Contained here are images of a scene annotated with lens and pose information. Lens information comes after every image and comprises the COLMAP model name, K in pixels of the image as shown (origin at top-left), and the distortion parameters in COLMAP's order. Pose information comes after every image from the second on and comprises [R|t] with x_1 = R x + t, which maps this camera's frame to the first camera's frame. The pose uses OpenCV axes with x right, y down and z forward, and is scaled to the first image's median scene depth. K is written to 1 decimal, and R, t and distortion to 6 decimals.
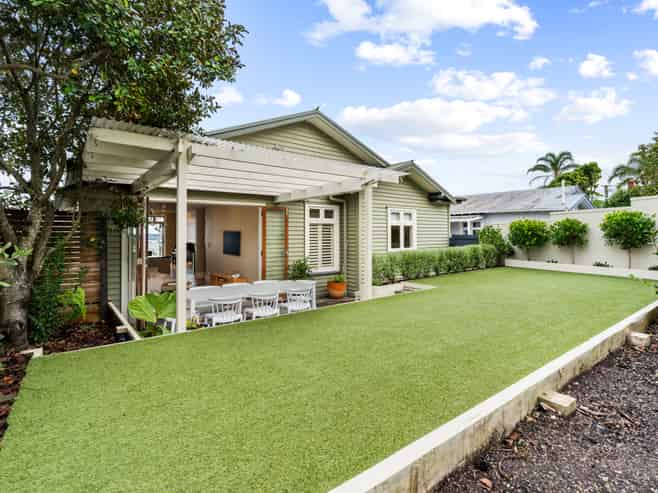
lens RADIAL K [[338.6, 0, 330.4], [0, 338.6, 240.4], [0, 0, 1]] dist [-0.004168, 0.000872]
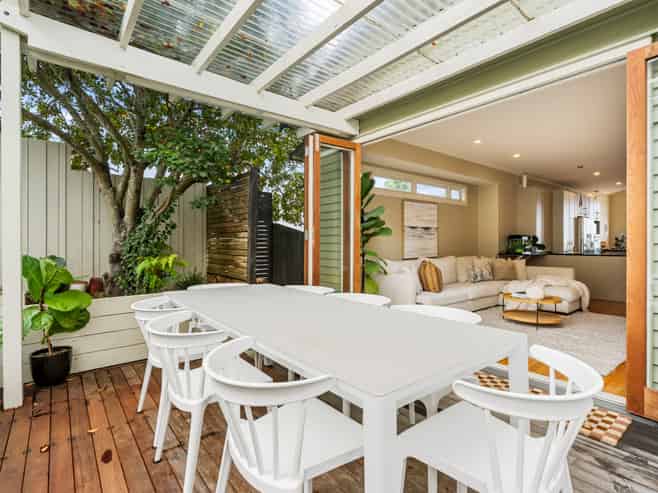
lens RADIAL K [[338.6, 0, 334.8], [0, 338.6, 244.1], [0, 0, 1]] dist [-0.004168, 0.000872]
pose [[-0.000557, 0.007386, -0.999973, 0.065068], [-0.021203, 0.999748, 0.007396, 0.050964], [0.999775, 0.021207, -0.000400, 0.735226]]
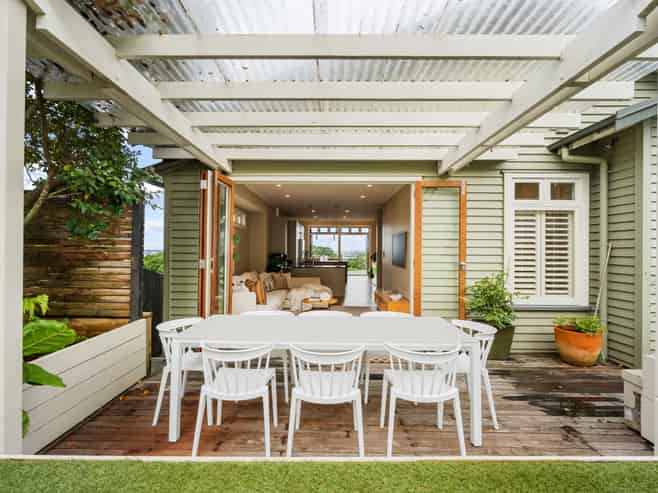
lens RADIAL K [[338.6, 0, 329.3], [0, 338.6, 250.5], [0, 0, 1]] dist [-0.004168, 0.000872]
pose [[0.773808, 0.006176, -0.633391, 0.052256], [-0.020018, 0.999691, -0.014709, 0.027819], [0.633104, 0.024062, 0.773692, 0.439085]]
